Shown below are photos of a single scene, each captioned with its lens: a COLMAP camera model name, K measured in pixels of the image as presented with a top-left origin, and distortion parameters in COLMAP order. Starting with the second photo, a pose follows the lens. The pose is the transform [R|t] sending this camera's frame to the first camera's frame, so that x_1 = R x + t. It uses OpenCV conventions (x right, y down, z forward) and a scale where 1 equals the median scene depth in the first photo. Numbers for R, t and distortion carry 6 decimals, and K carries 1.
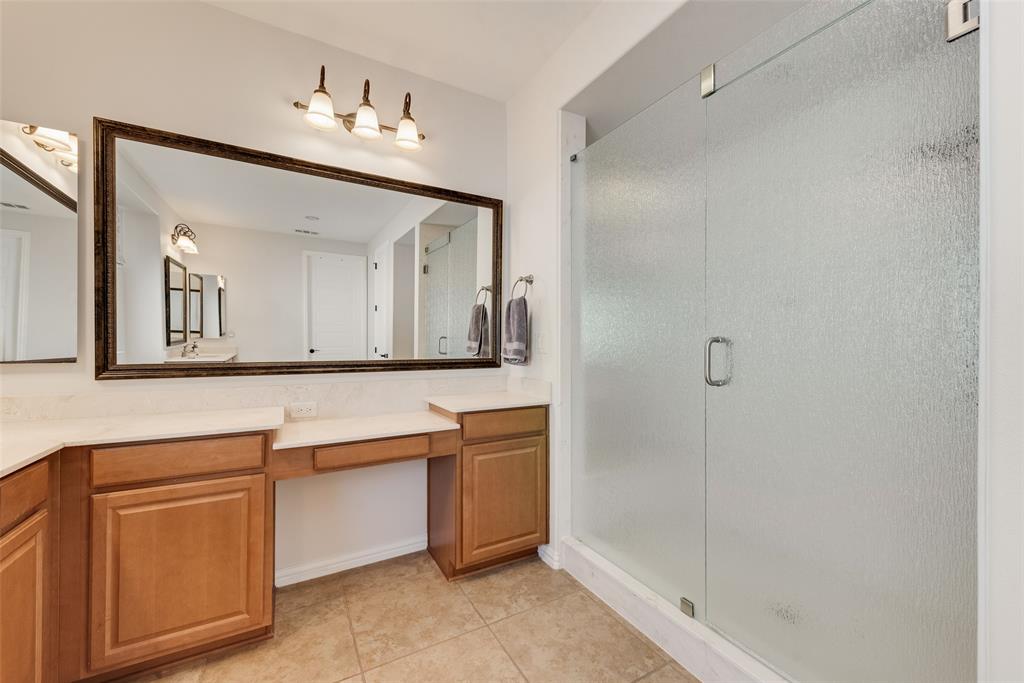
lens RADIAL K [[405.2, 0, 509.4], [0, 405.2, 346.8], [0, 0, 1]] dist [0.009205, -0.000380]
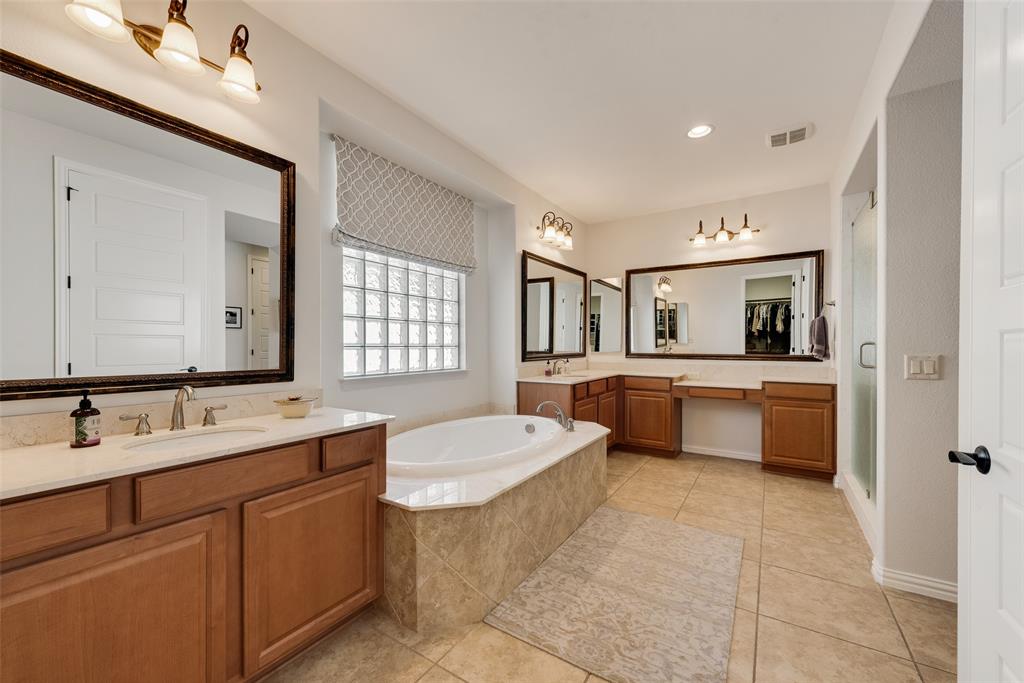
lens RADIAL K [[397.8, 0, 508.7], [0, 397.8, 344.0], [0, 0, 1]] dist [0.001071, -0.000149]
pose [[0.469316, -0.006528, -0.883006, 0.932170], [-0.005911, 0.999927, -0.010534, 0.011386], [0.883011, 0.010163, 0.469243, -0.905605]]
